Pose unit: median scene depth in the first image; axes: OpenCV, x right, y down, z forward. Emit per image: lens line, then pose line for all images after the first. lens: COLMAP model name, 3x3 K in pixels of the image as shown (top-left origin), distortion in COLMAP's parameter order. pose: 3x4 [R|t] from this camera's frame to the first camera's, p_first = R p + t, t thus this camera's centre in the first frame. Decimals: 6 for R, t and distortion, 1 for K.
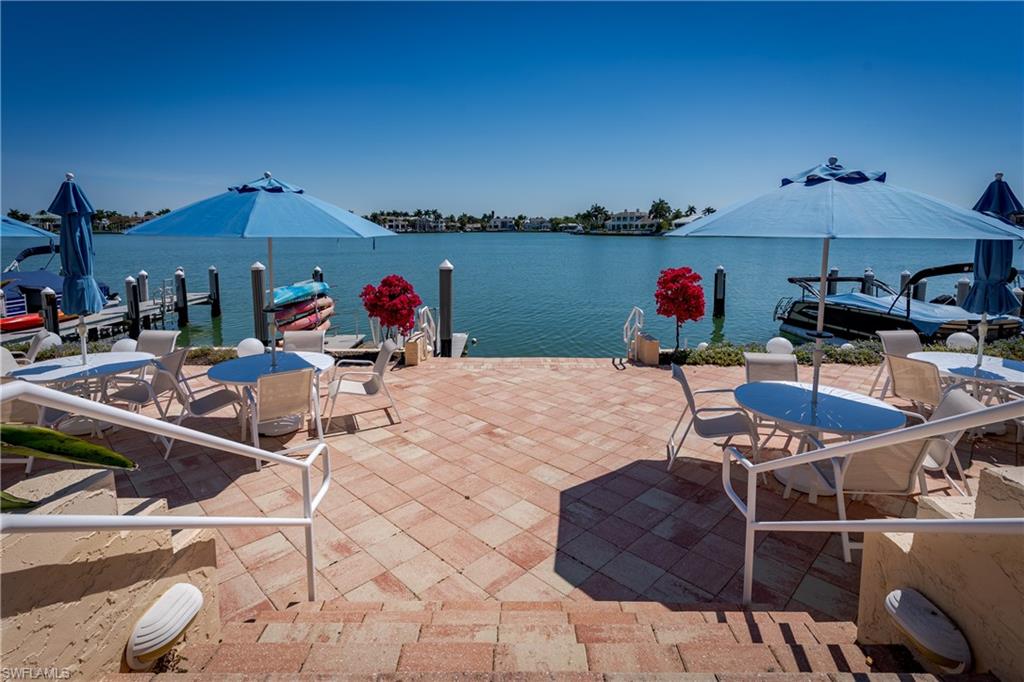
lens RADIAL K [[573.4, 0, 513.8], [0, 573.4, 288.8], [0, 0, 1]] dist [0.002484, 0.000121]
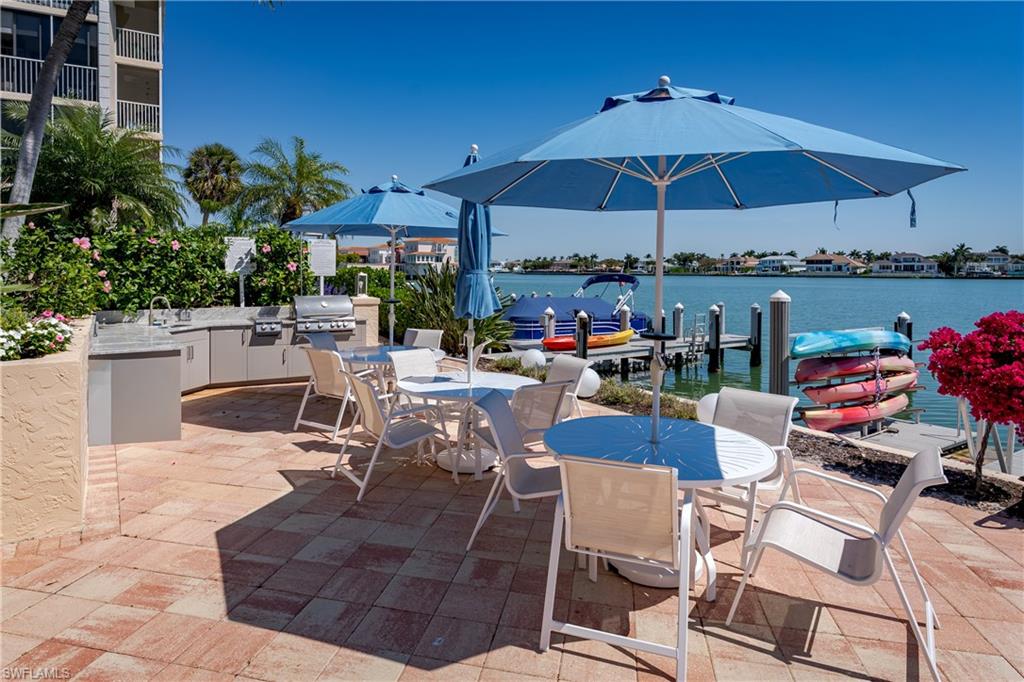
lens RADIAL K [[573.4, 0, 513.8], [0, 573.4, 288.8], [0, 0, 1]] dist [0.002484, 0.000121]
pose [[0.524879, 0.016449, -0.851018, -0.022841], [-0.109628, 0.992792, -0.048425, 0.018345], [0.844088, 0.118712, 0.522899, 0.330172]]
